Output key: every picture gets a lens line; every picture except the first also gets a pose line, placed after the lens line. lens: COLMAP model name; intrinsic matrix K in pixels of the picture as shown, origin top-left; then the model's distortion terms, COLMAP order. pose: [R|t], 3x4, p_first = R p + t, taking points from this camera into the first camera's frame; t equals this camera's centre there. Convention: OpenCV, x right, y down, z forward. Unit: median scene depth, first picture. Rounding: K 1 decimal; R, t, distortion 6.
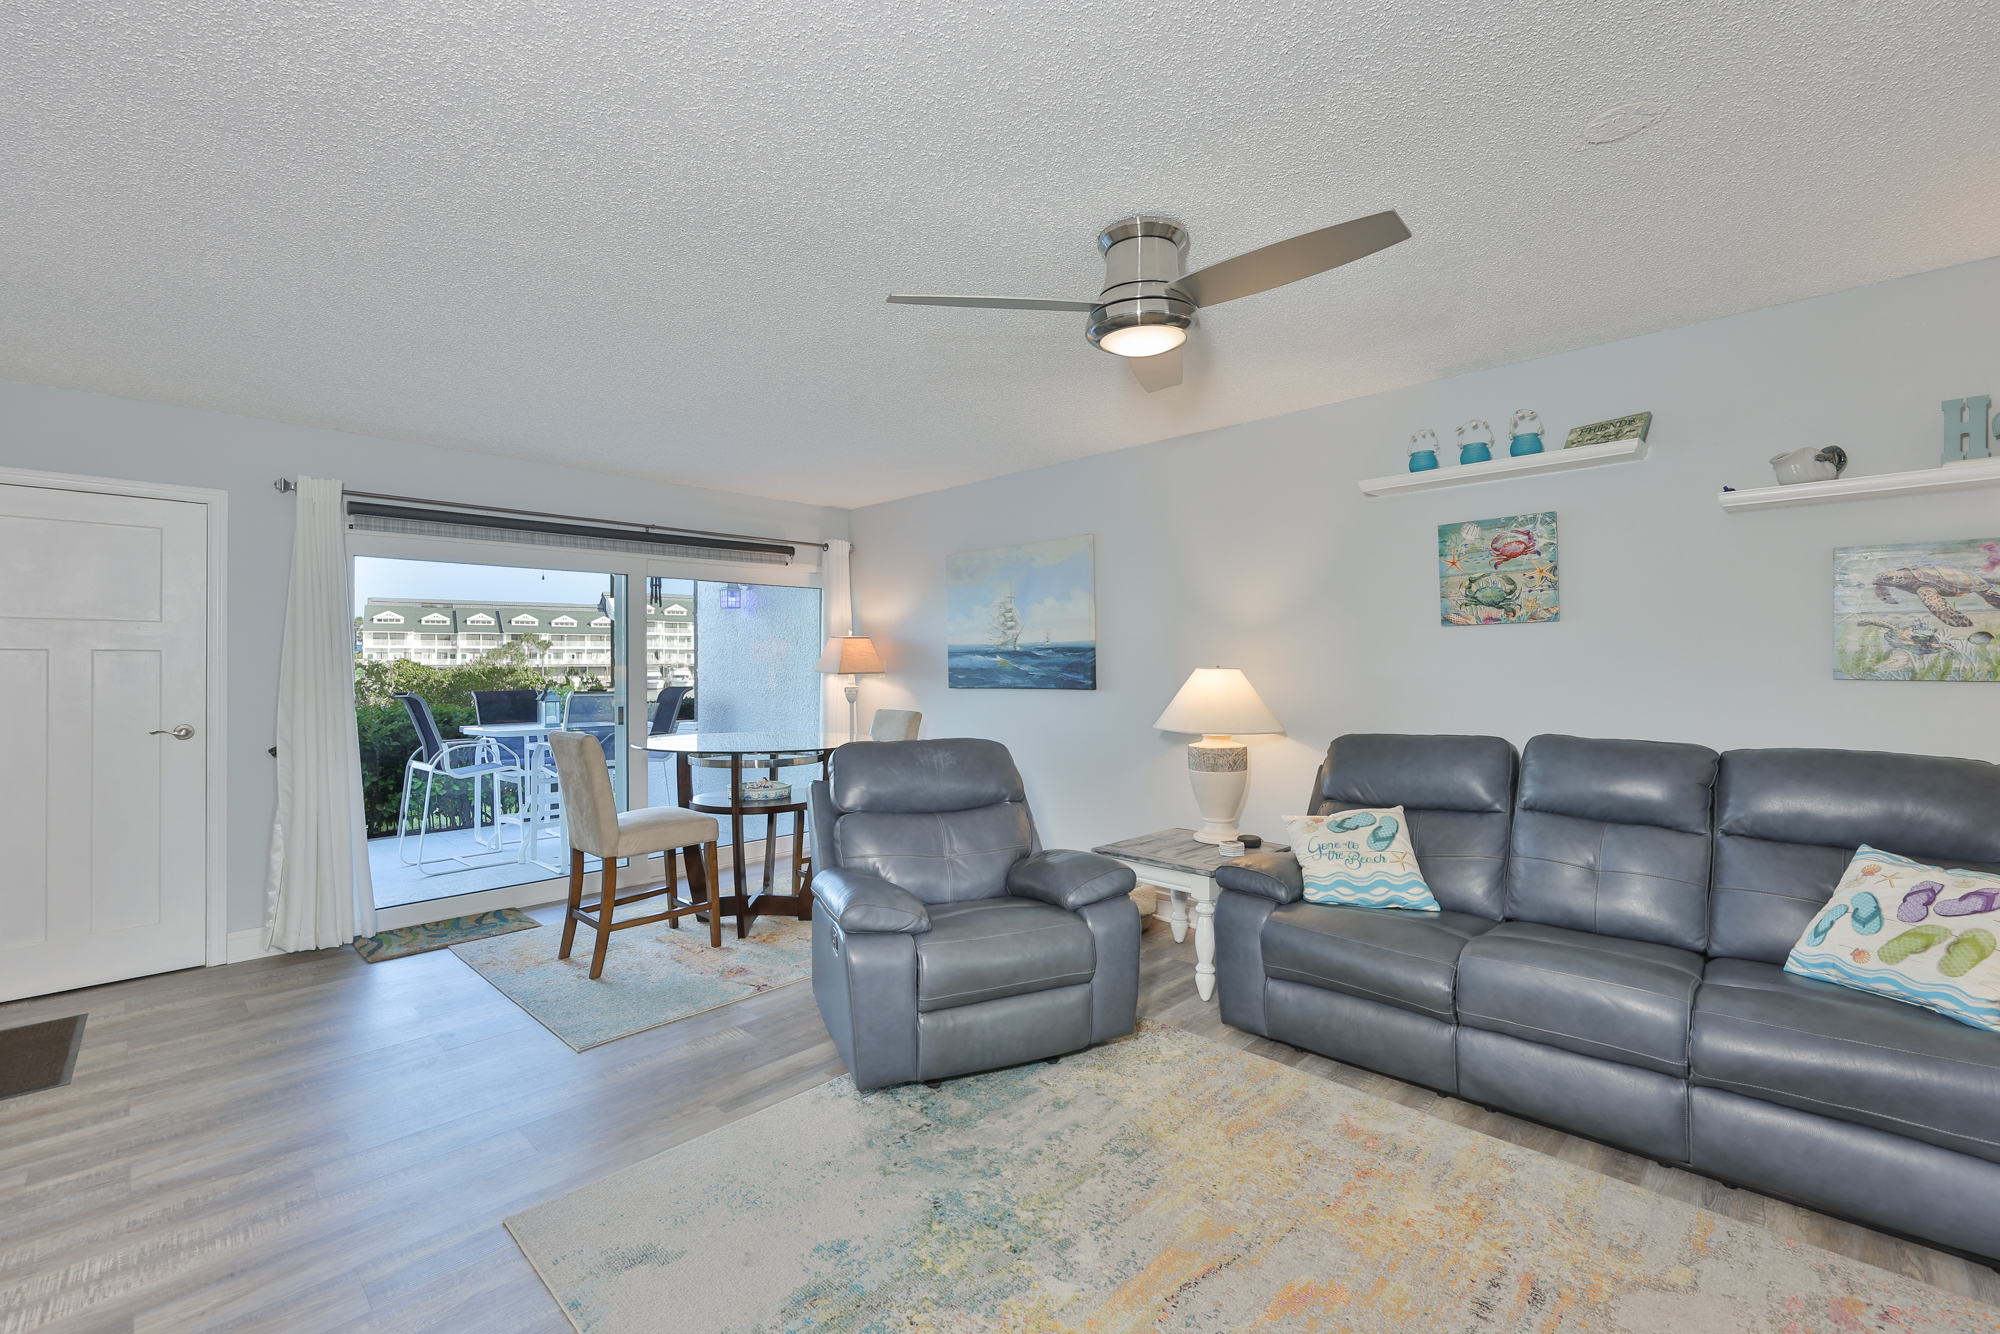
lens RADIAL K [[843.4, 0, 986.0], [0, 843.4, 661.1], [0, 0, 1]] dist [-0.003222, -0.000426]
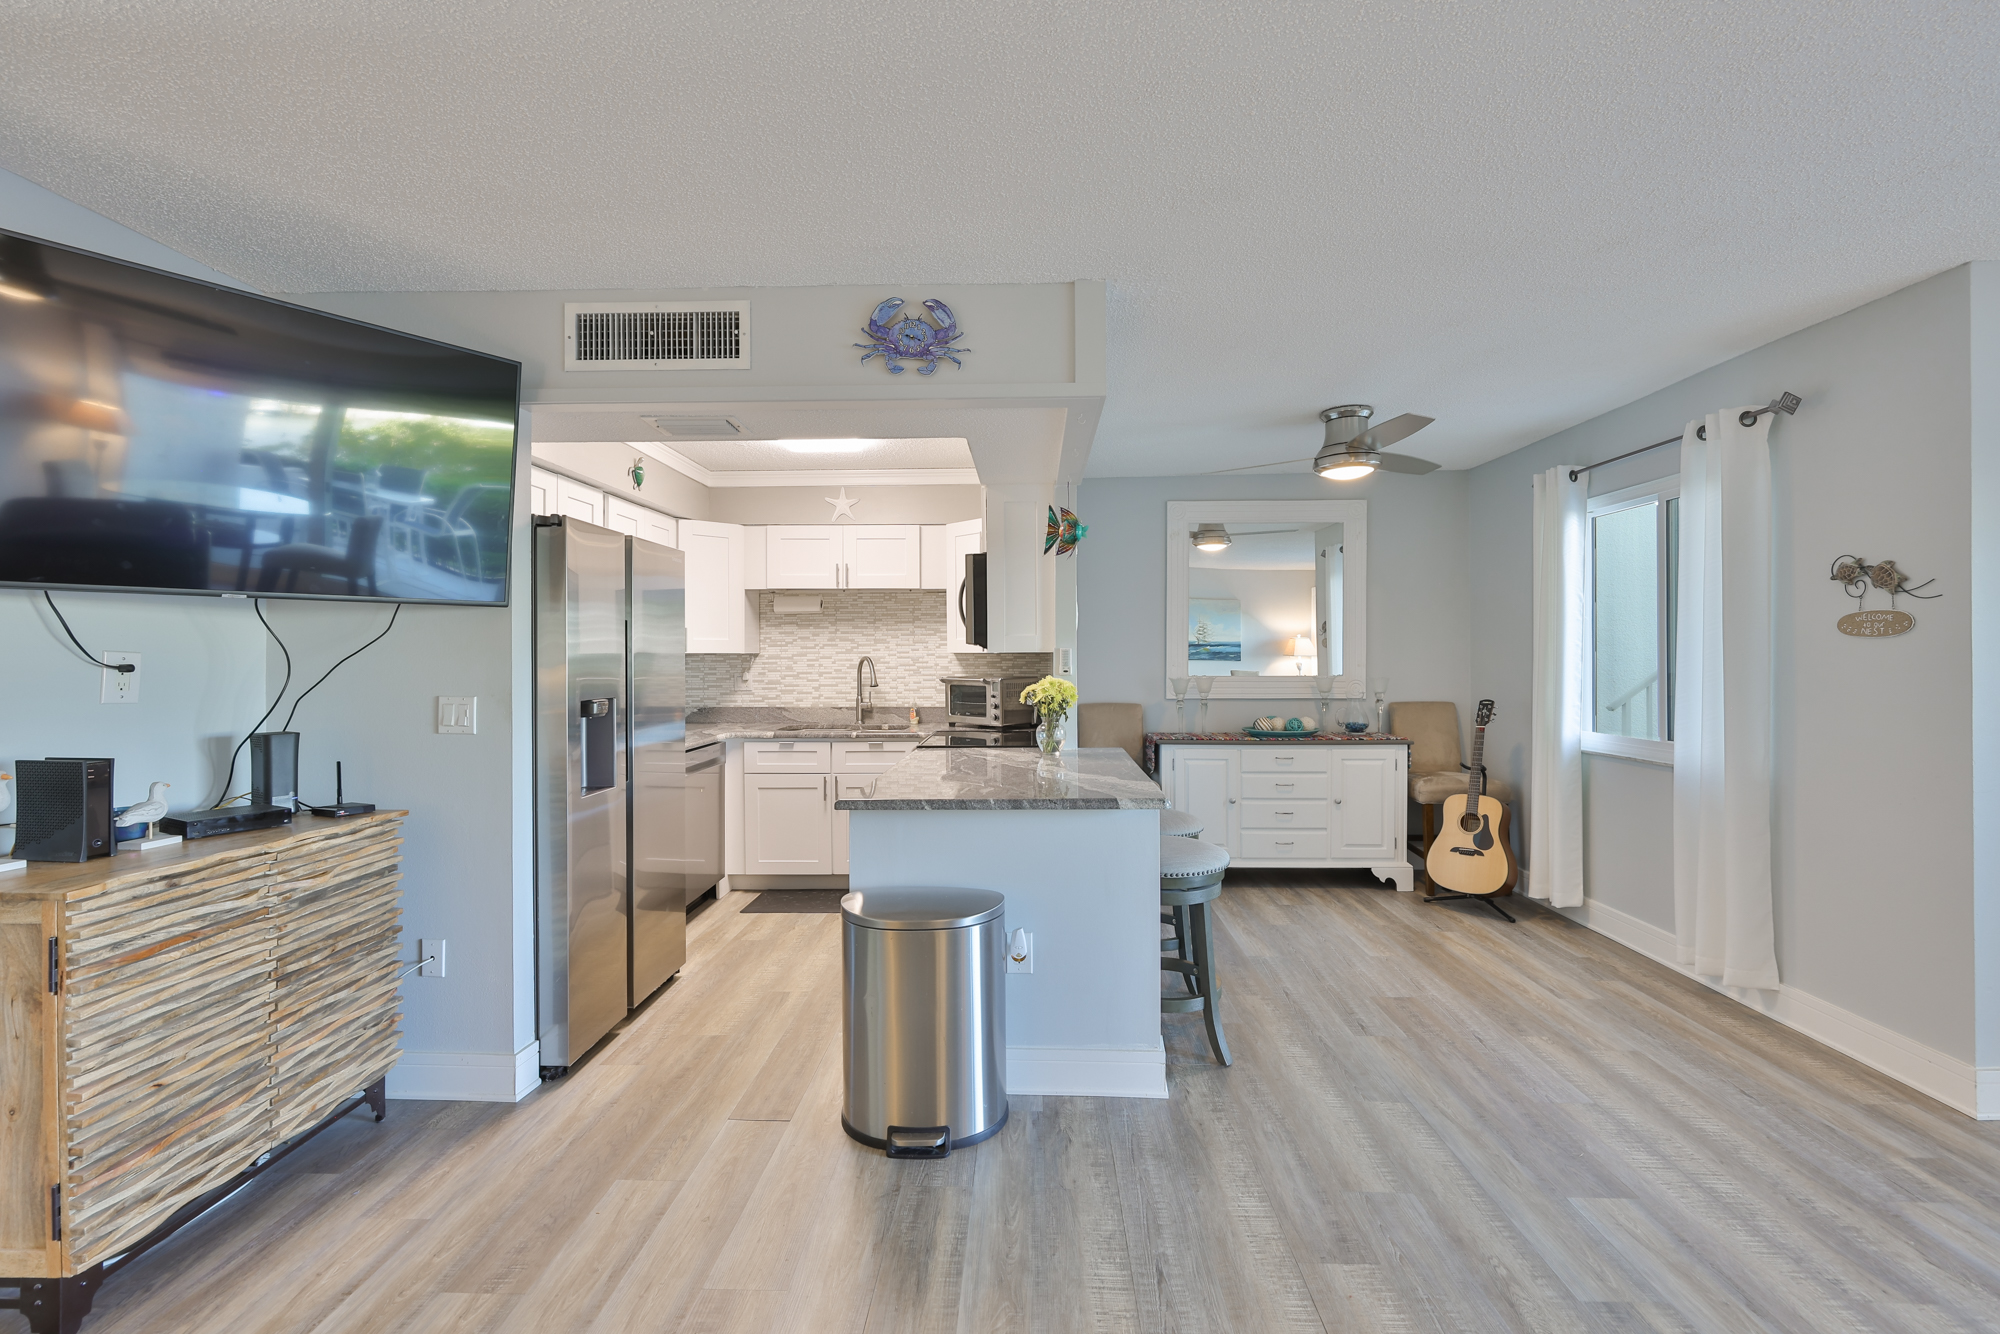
lens RADIAL K [[851.9, 0, 1026.8], [0, 851.9, 665.4], [0, 0, 1]] dist [-0.001674, 0.000007]
pose [[-0.721017, 0.014238, -0.692771, 0.269869], [0.008401, 0.999895, 0.011807, -0.000206], [0.692867, 0.002693, -0.721061, 0.801203]]
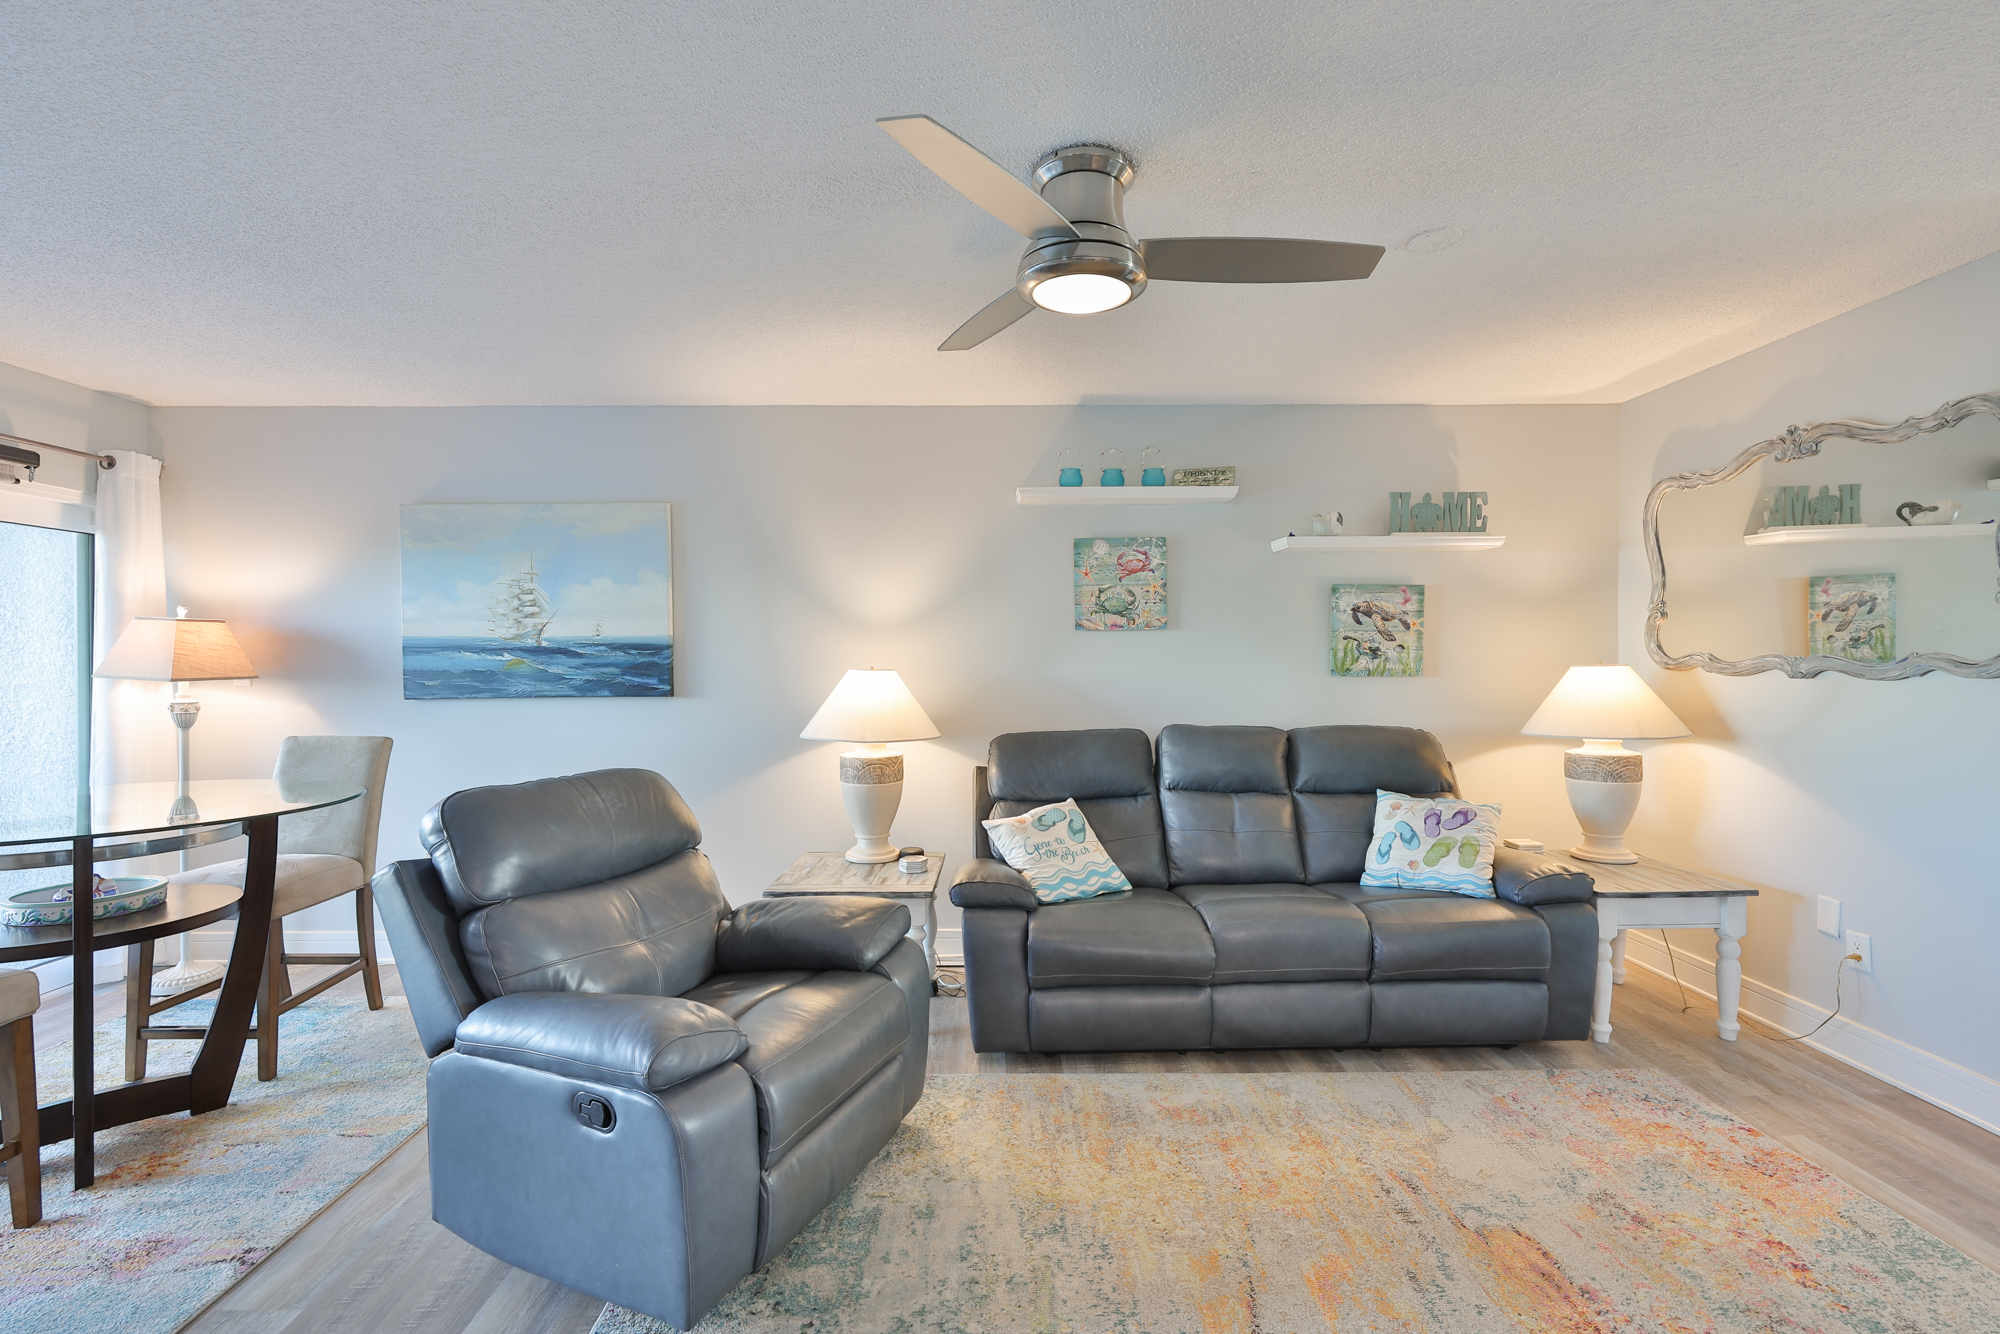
lens RADIAL K [[865.5, 0, 986.2], [0, 865.5, 668.6], [0, 0, 1]] dist [0.001268, 0.000005]
pose [[0.710669, -0.000284, 0.703527, -0.405394], [-0.003179, 0.999988, 0.003615, 0.005000], [-0.703520, -0.004806, 0.710659, 0.339290]]
